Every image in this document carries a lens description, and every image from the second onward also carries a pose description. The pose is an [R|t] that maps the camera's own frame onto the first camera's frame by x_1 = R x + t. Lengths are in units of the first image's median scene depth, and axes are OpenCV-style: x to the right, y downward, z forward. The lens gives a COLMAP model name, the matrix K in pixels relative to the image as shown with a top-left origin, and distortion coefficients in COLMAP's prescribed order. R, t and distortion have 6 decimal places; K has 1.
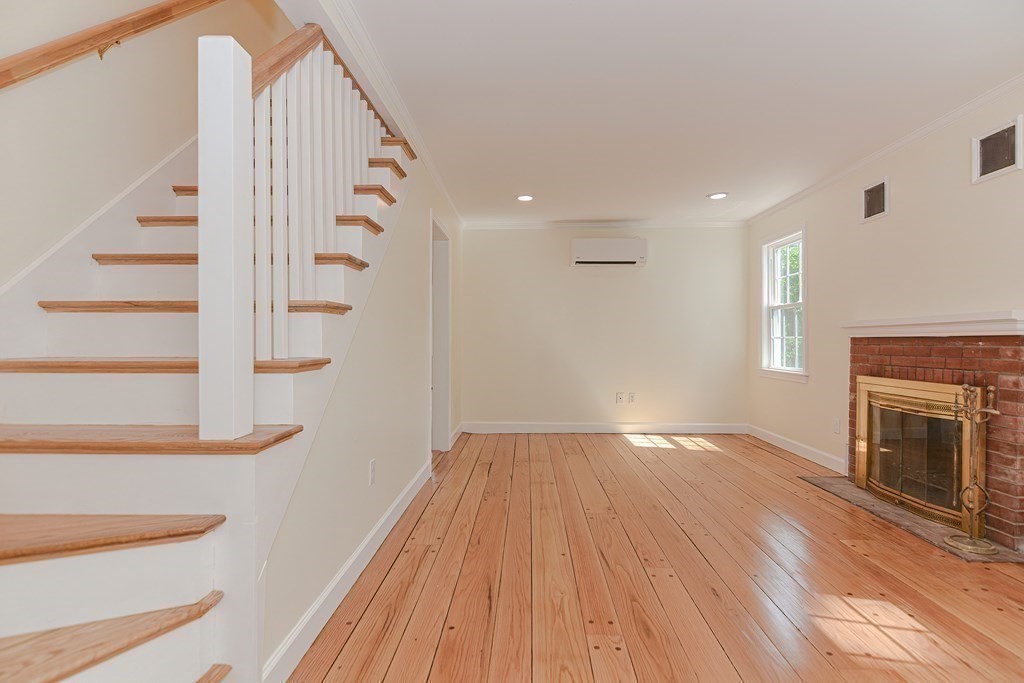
lens RADIAL K [[495.4, 0, 516.1], [0, 495.4, 346.7], [0, 0, 1]] dist [0.009528, -0.000713]
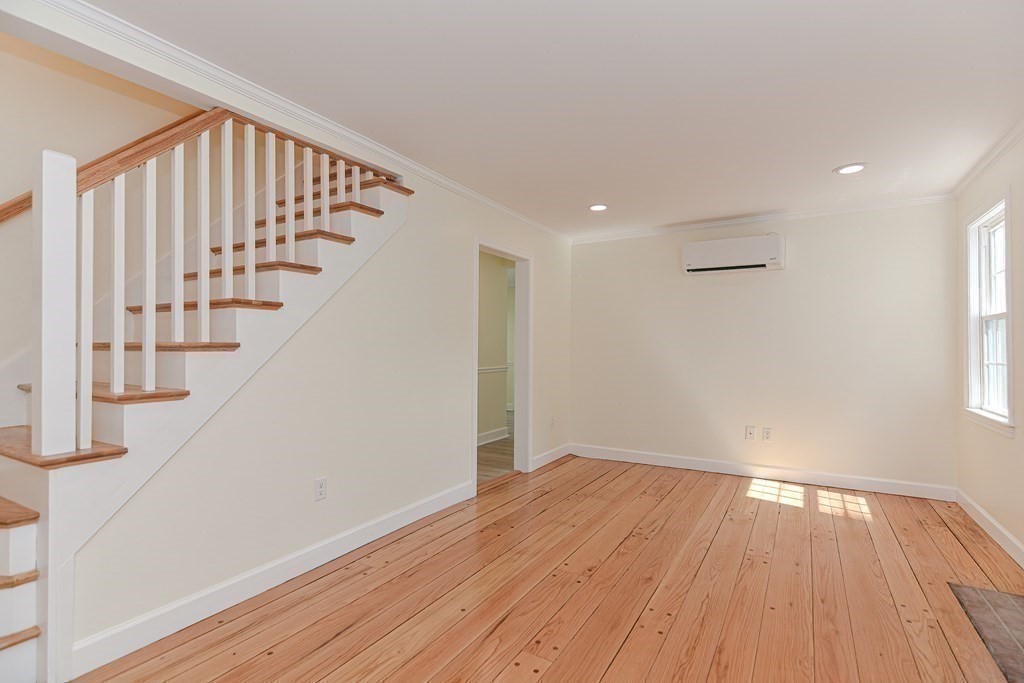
lens RADIAL K [[495.4, 0, 516.1], [0, 495.4, 346.7], [0, 0, 1]] dist [0.009528, -0.000713]
pose [[0.876644, 0.002736, -0.481131, 0.299201], [-0.010669, 0.999848, -0.013754, -0.025084], [0.481021, 0.017191, 0.876541, 0.116359]]
